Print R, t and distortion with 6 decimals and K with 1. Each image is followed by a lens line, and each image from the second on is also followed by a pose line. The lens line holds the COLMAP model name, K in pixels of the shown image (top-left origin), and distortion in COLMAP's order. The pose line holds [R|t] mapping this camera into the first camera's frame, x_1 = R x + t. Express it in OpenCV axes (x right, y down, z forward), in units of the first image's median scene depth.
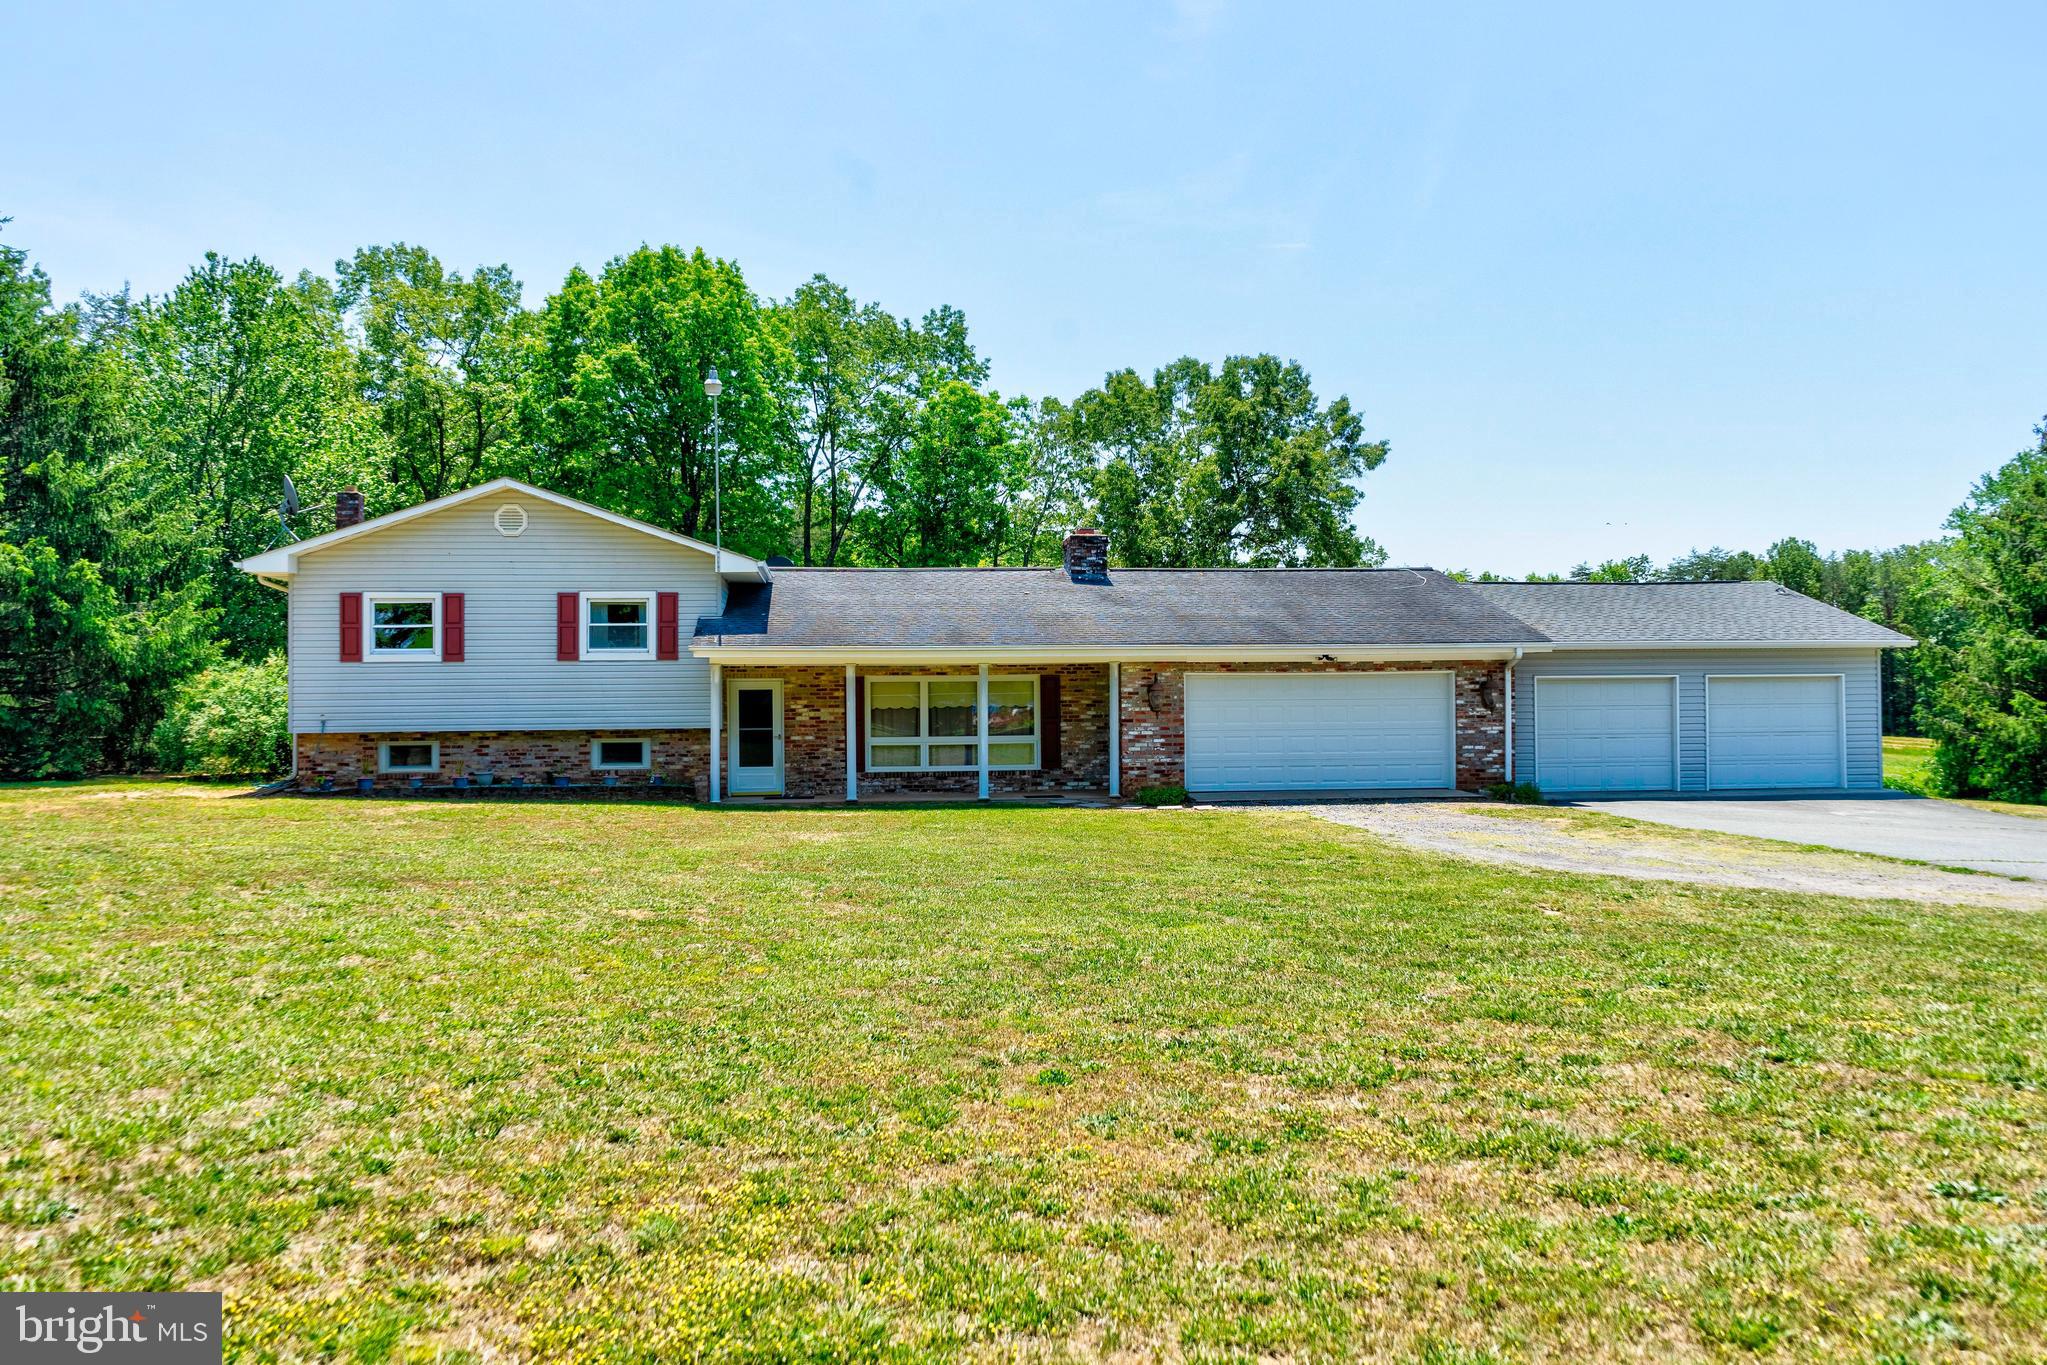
lens RADIAL K [[1627.5, 0, 1036.5], [0, 1627.5, 679.3], [0, 0, 1]] dist [-0.015127, 0.005575]
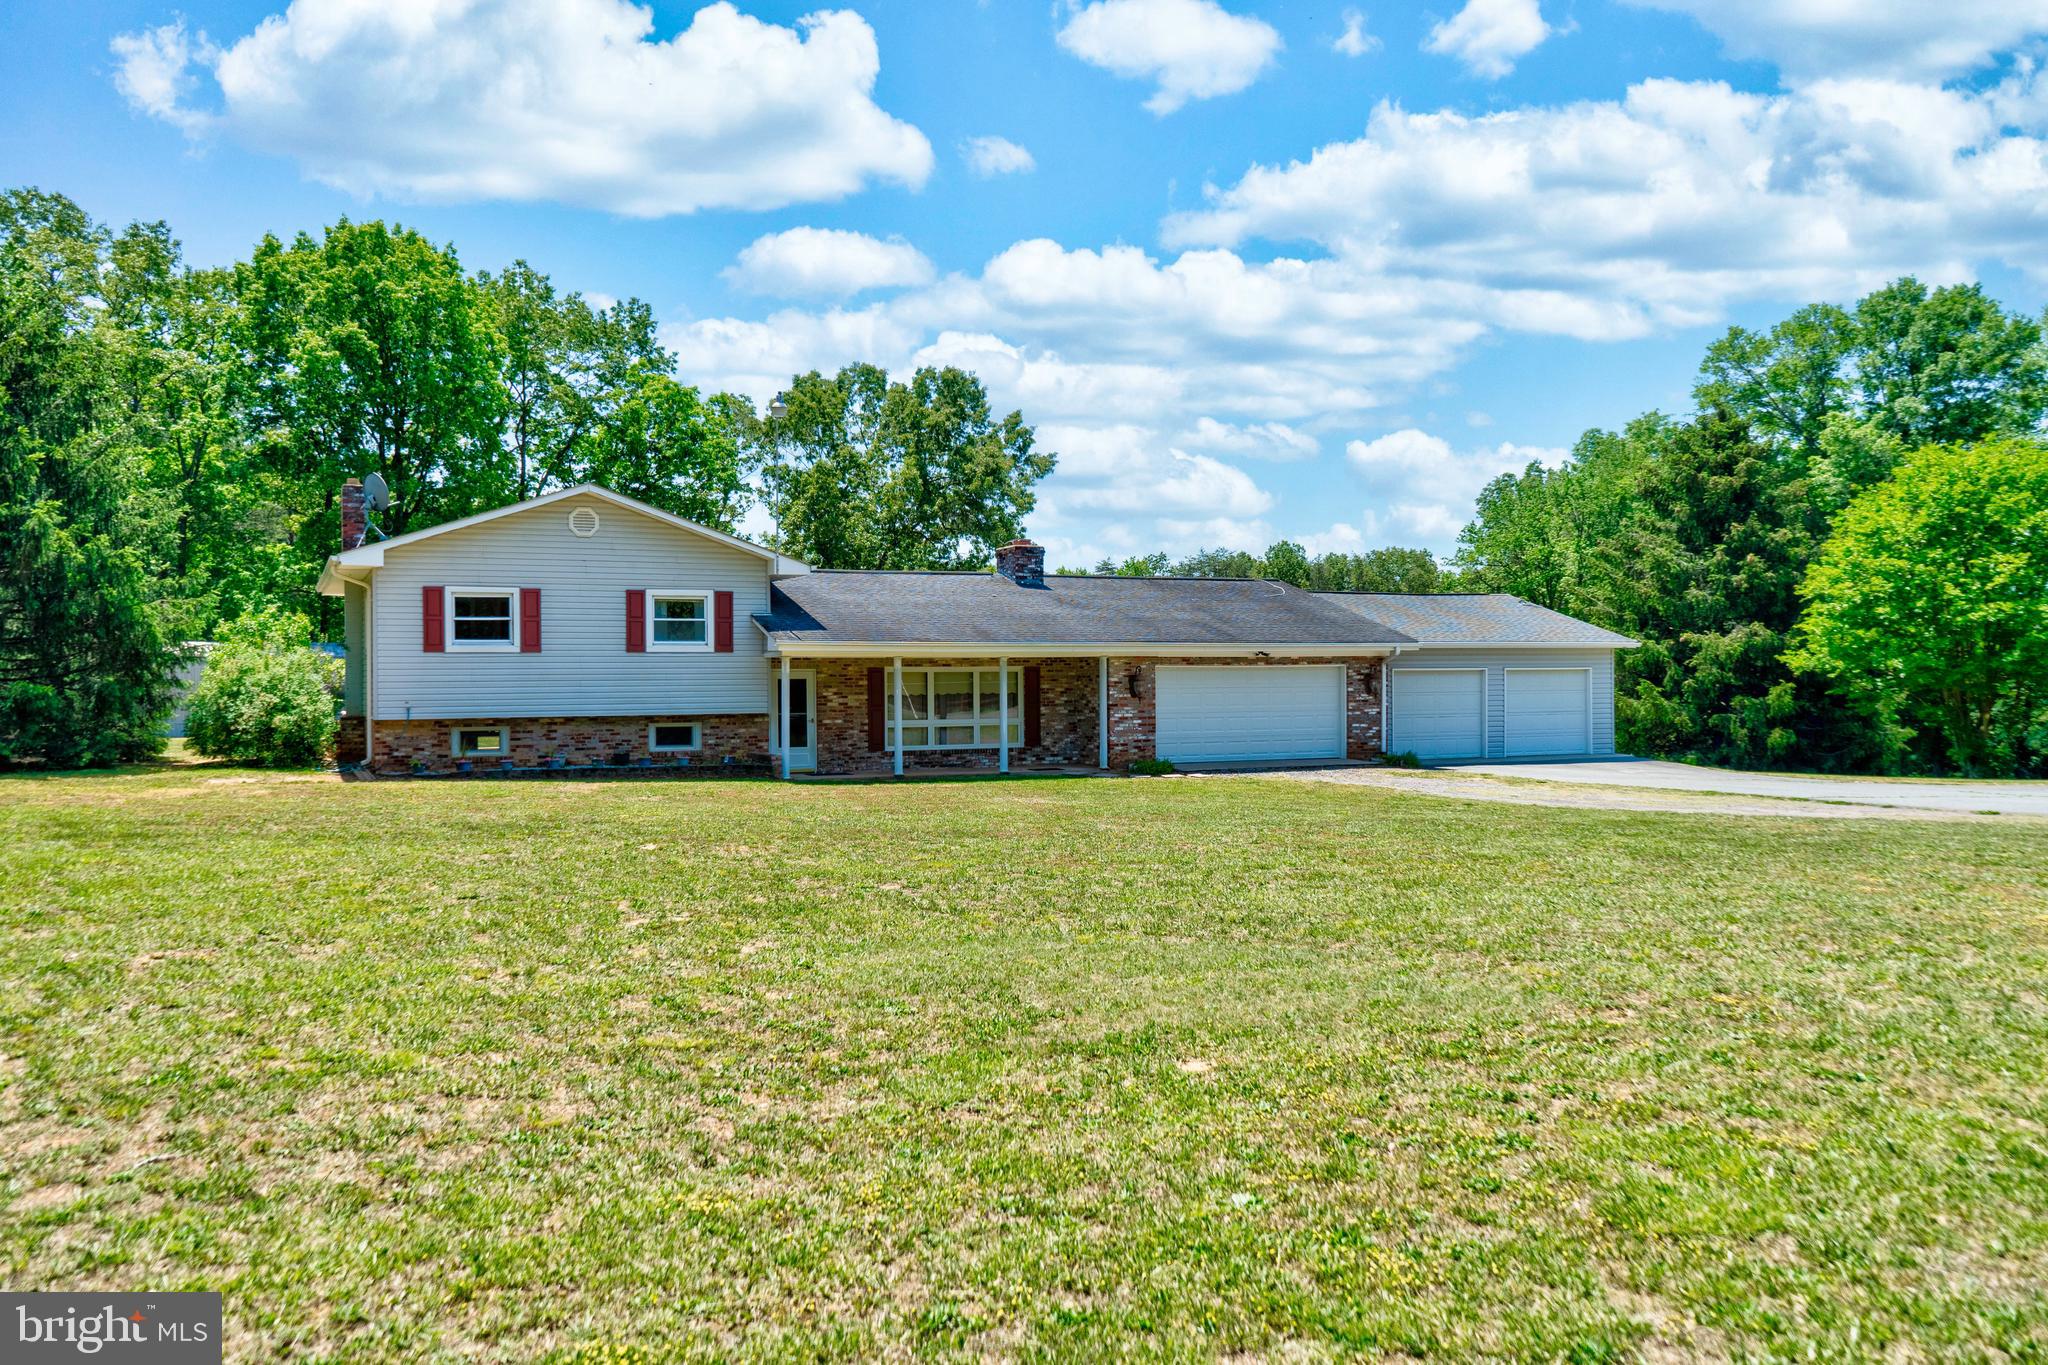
lens RADIAL K [[1619.8, 0, 1024.0], [0, 1619.8, 682.5], [0, 0, 1]] dist [-0.010365, 0.007963]
pose [[0.950103, 0.000535, 0.311936, -0.371719], [-0.004244, 0.999928, 0.011209, -0.004342], [-0.311908, -0.011974, 0.950037, -0.114532]]
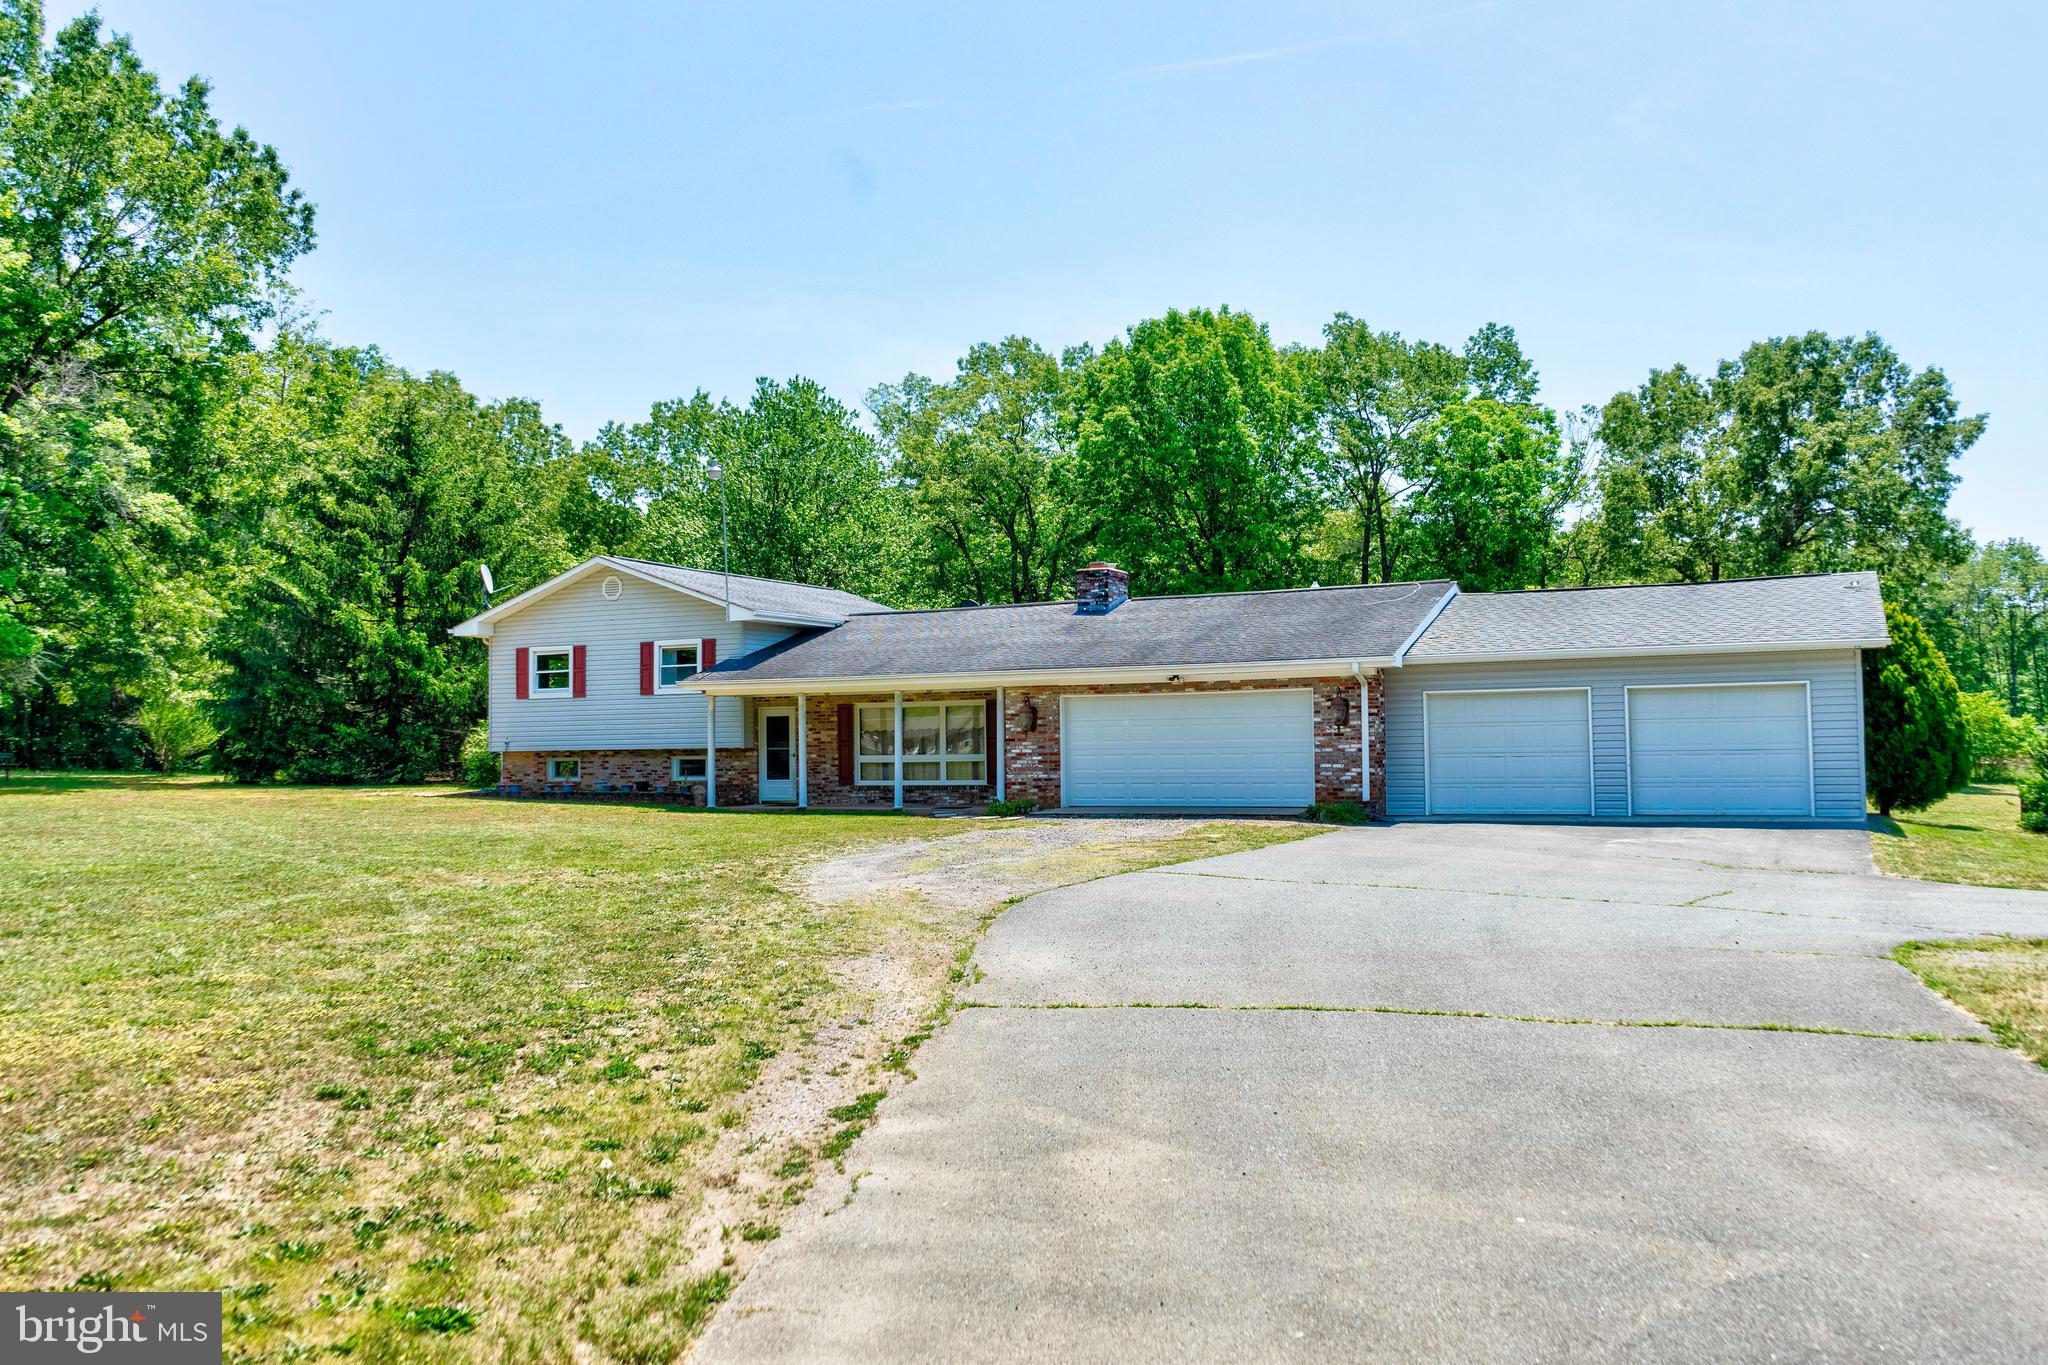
lens RADIAL K [[1628.3, 0, 1037.0], [0, 1628.3, 679.3], [0, 0, 1]] dist [-0.015127, 0.005575]
pose [[0.844429, -0.024405, -0.535111, 0.643179], [0.014036, 0.999627, -0.023441, 0.010328], [0.535483, 0.012284, 0.844457, 0.080221]]
